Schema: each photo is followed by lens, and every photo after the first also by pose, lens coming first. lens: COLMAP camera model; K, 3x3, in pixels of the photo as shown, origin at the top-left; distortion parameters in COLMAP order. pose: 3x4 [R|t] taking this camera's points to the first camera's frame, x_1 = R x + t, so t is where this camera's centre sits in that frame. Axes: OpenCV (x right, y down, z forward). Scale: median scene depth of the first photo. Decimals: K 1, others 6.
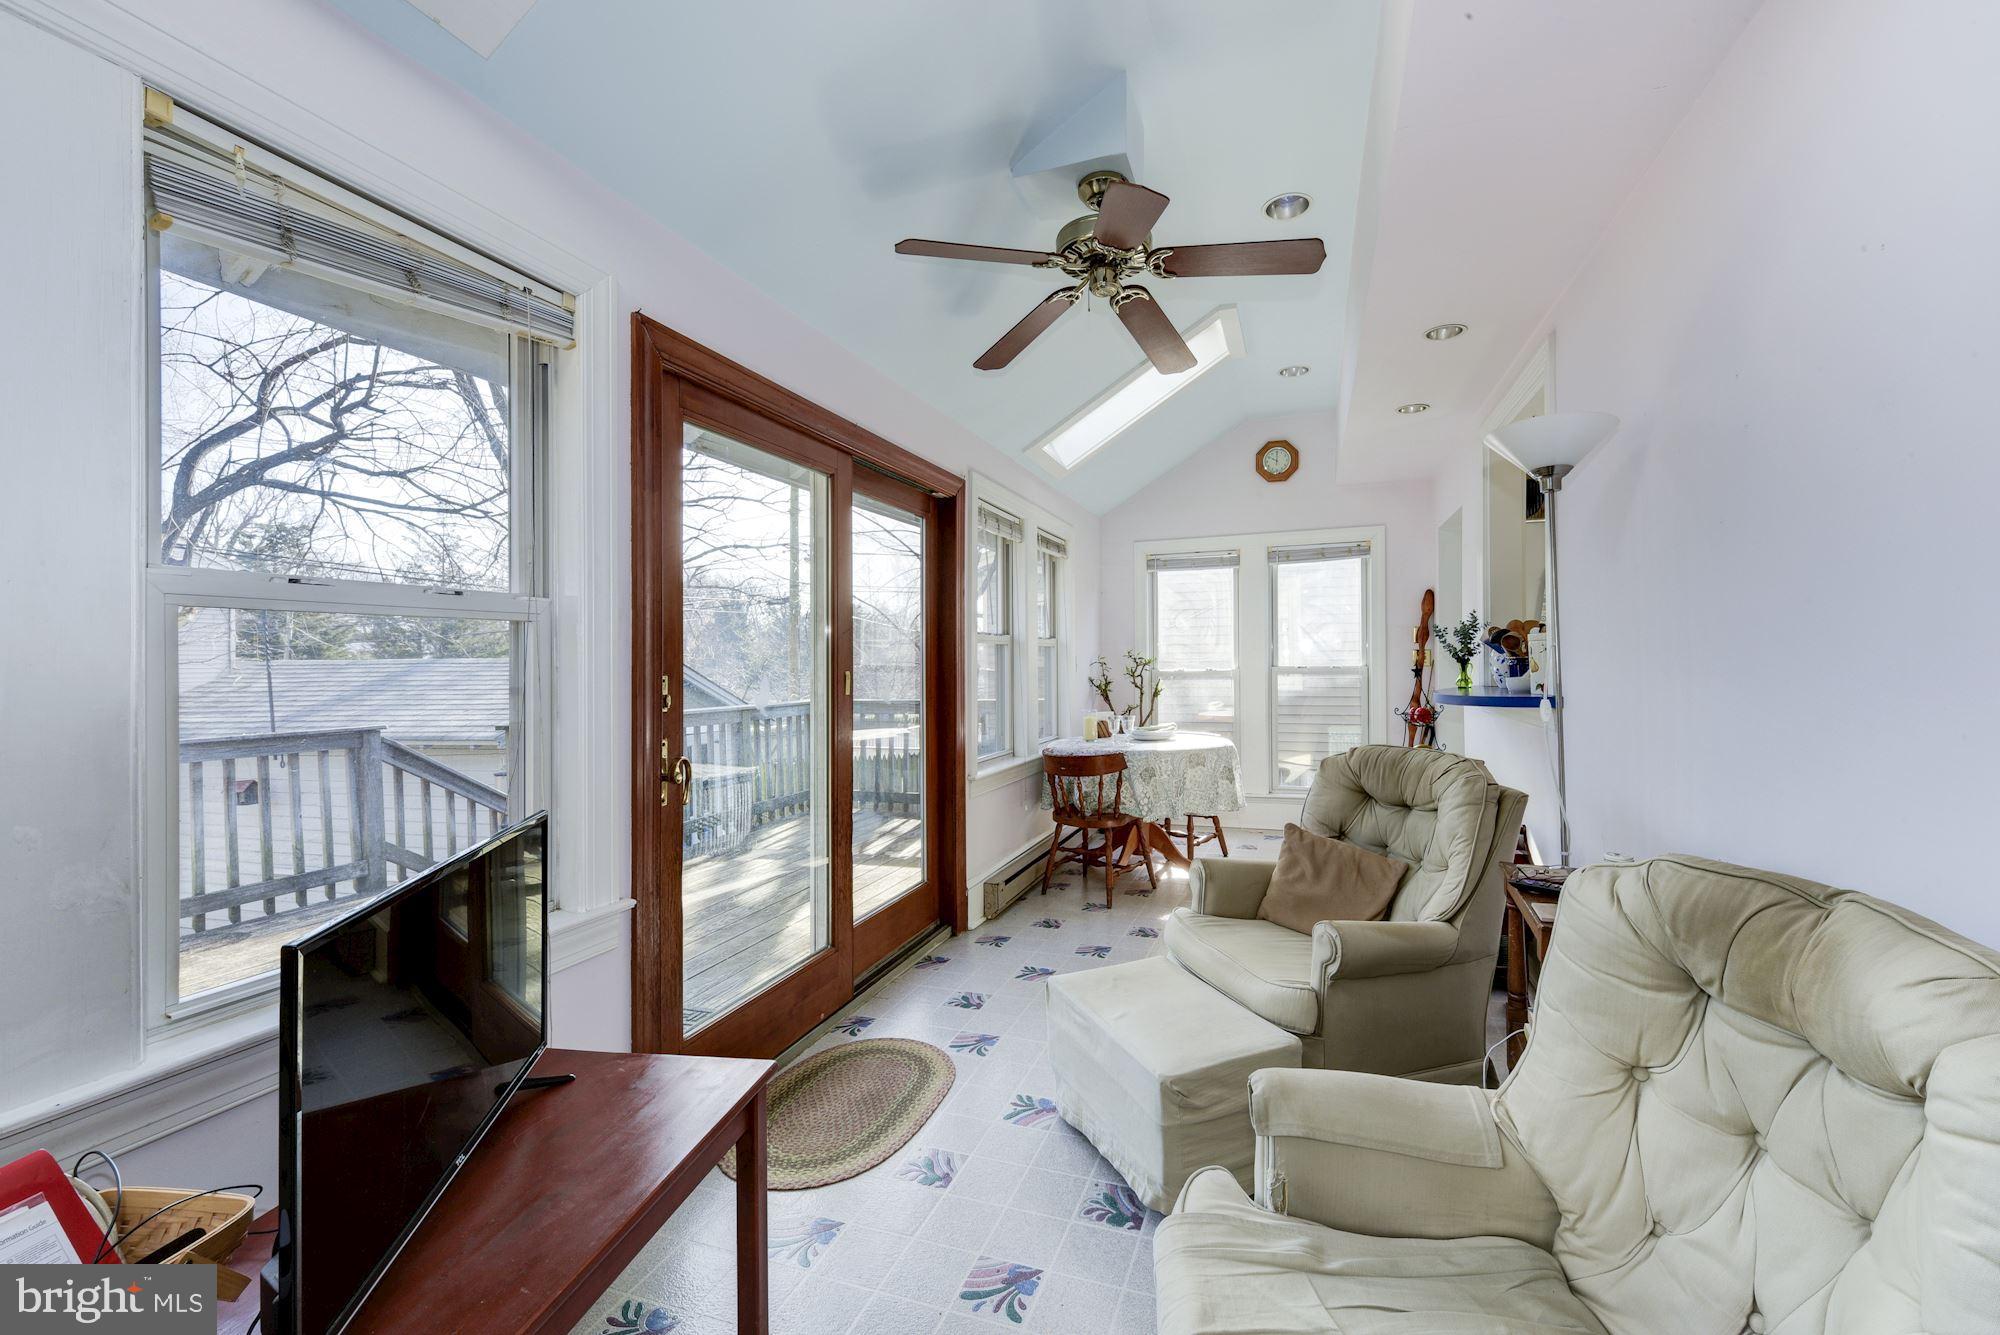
lens RADIAL K [[804.1, 0, 1010.0], [0, 804.1, 659.9], [0, 0, 1]] dist [-0.001418, -0.000353]
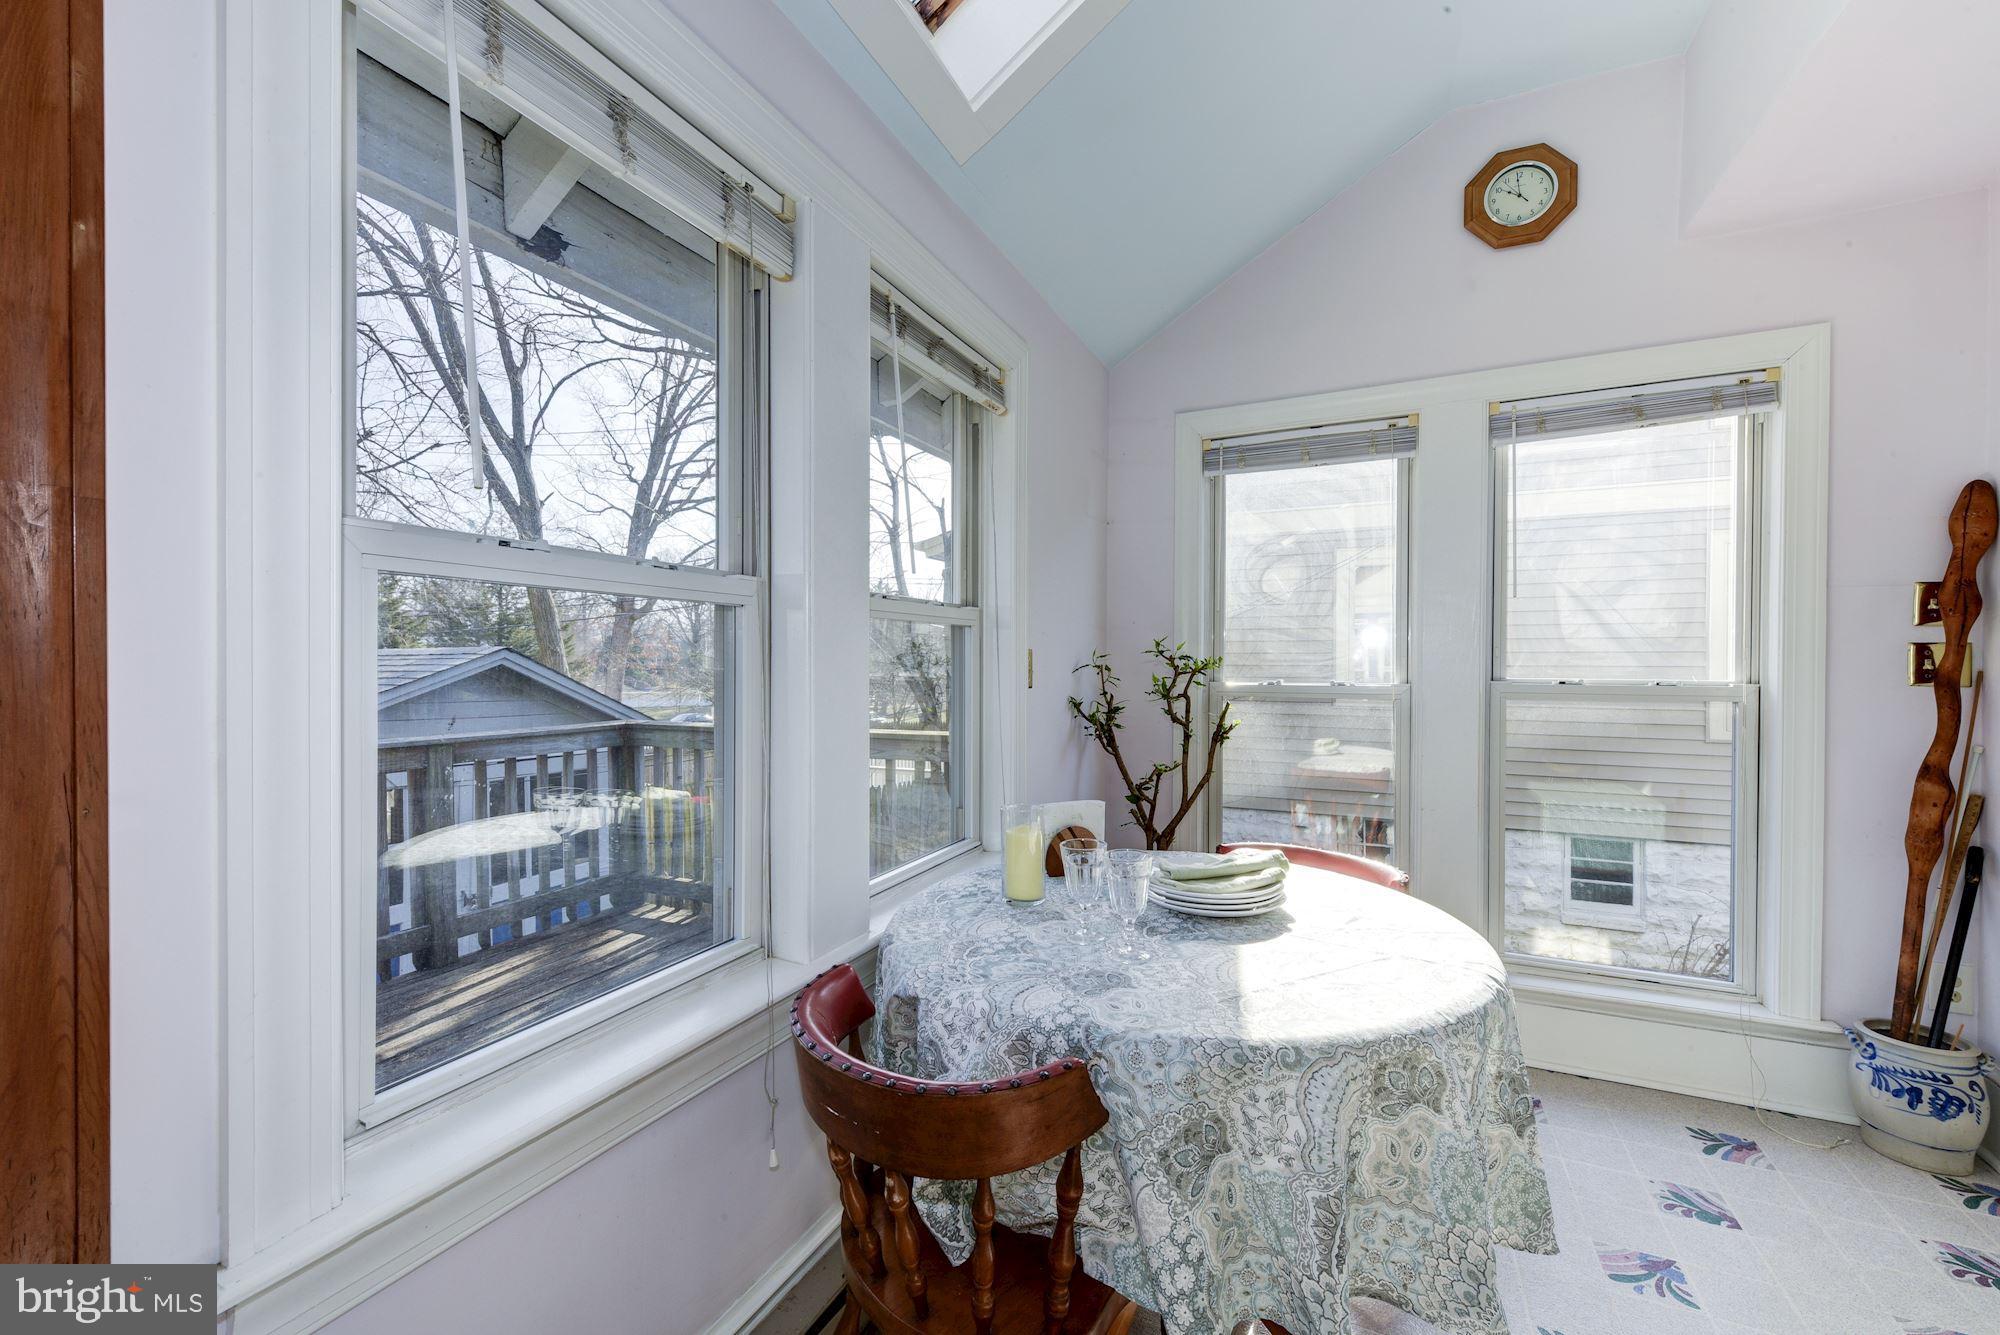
lens RADIAL K [[804.1, 0, 983.0], [0, 804.1, 670.1], [0, 0, 1]] dist [-0.001418, -0.000353]
pose [[0.995380, 0.012672, -0.095172, 0.093636], [-0.011846, 0.999887, 0.009240, 0.001850], [0.095279, -0.008070, 0.995418, 0.547207]]
